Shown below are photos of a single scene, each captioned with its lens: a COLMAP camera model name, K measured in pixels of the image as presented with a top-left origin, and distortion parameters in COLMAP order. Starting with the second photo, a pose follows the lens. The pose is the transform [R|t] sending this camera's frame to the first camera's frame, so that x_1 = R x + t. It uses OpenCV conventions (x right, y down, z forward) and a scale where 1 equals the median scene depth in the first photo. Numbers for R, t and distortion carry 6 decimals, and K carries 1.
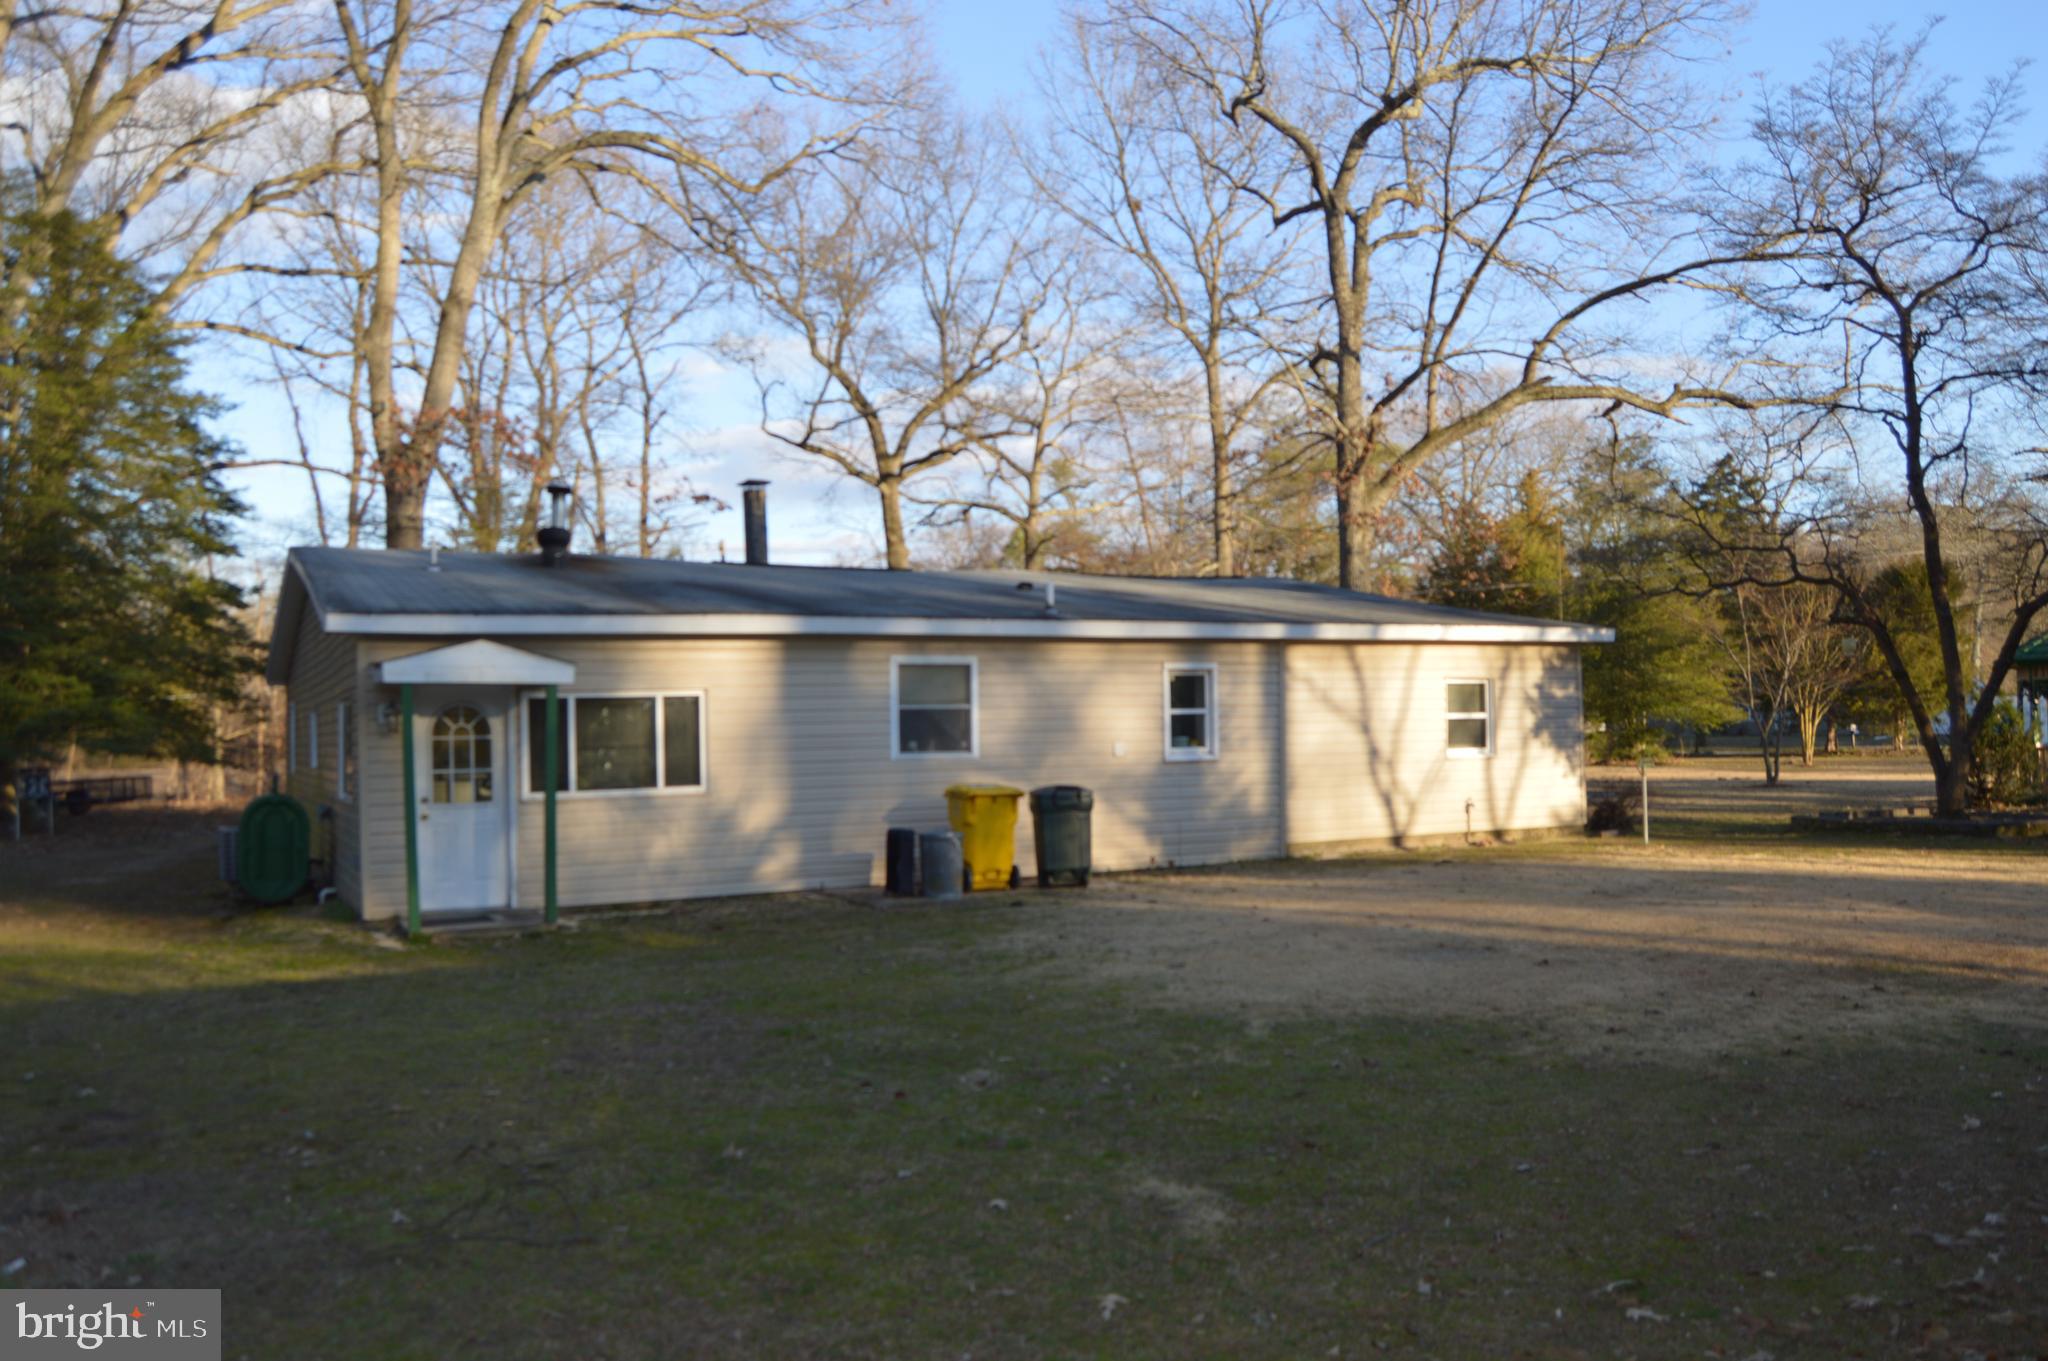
lens RADIAL K [[1659.3, 0, 1022.3], [0, 1659.3, 672.9], [0, 0, 1]] dist [-0.066773, 0.001211]
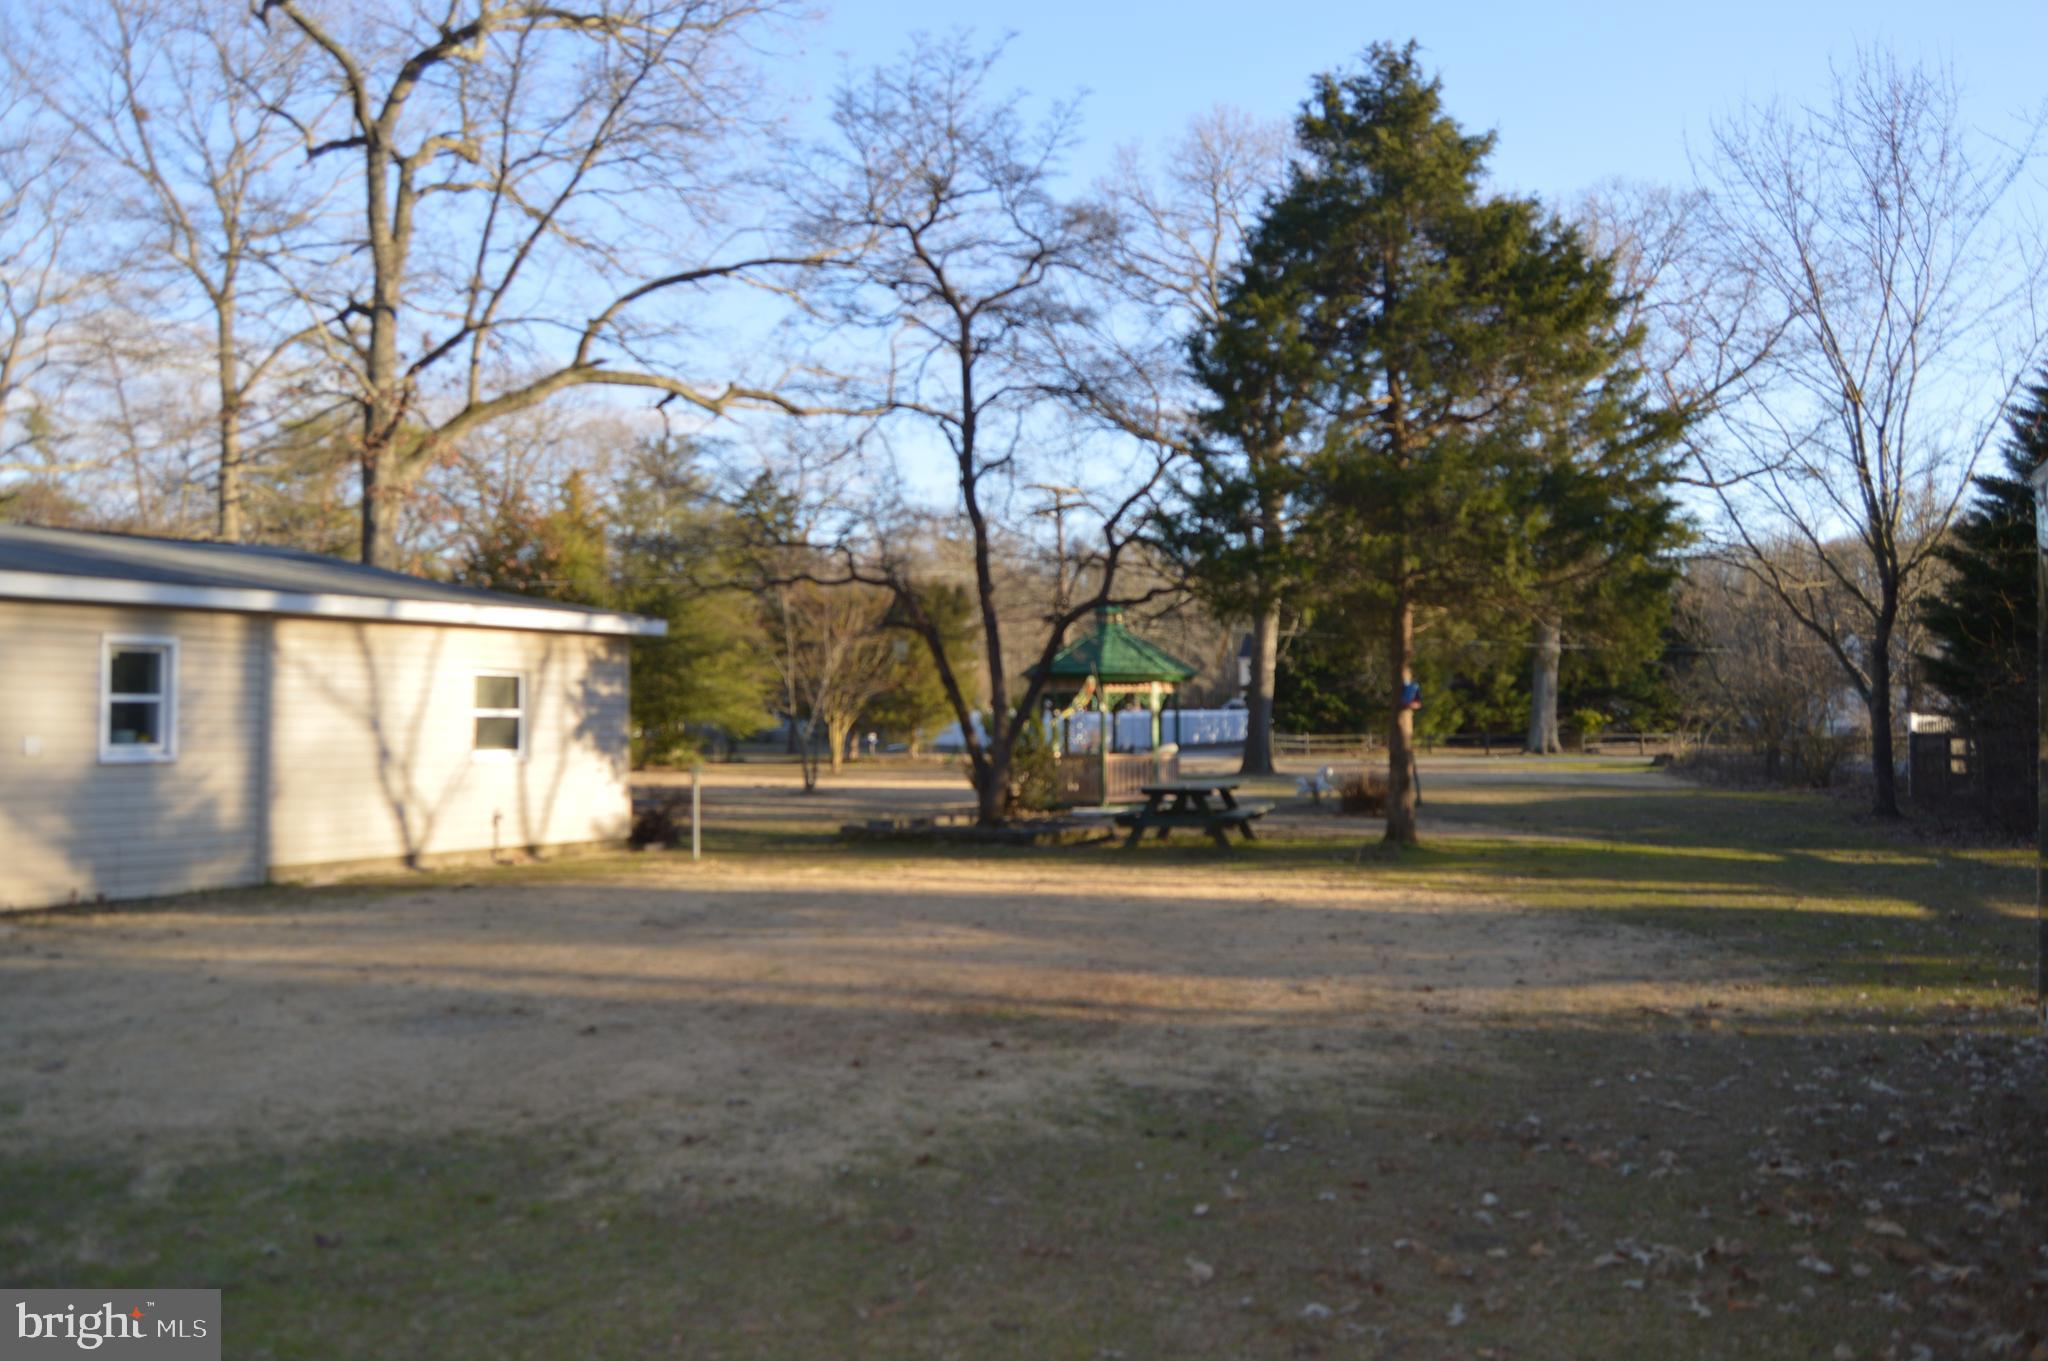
lens RADIAL K [[1659.3, 0, 1030.2], [0, 1659.3, 661.1], [0, 0, 1]] dist [-0.066773, 0.001211]
pose [[0.839566, 0.037537, 0.541959, 0.033552], [-0.031981, 0.999295, -0.019669, 0.006770], [-0.542315, -0.000819, 0.840175, 0.121529]]
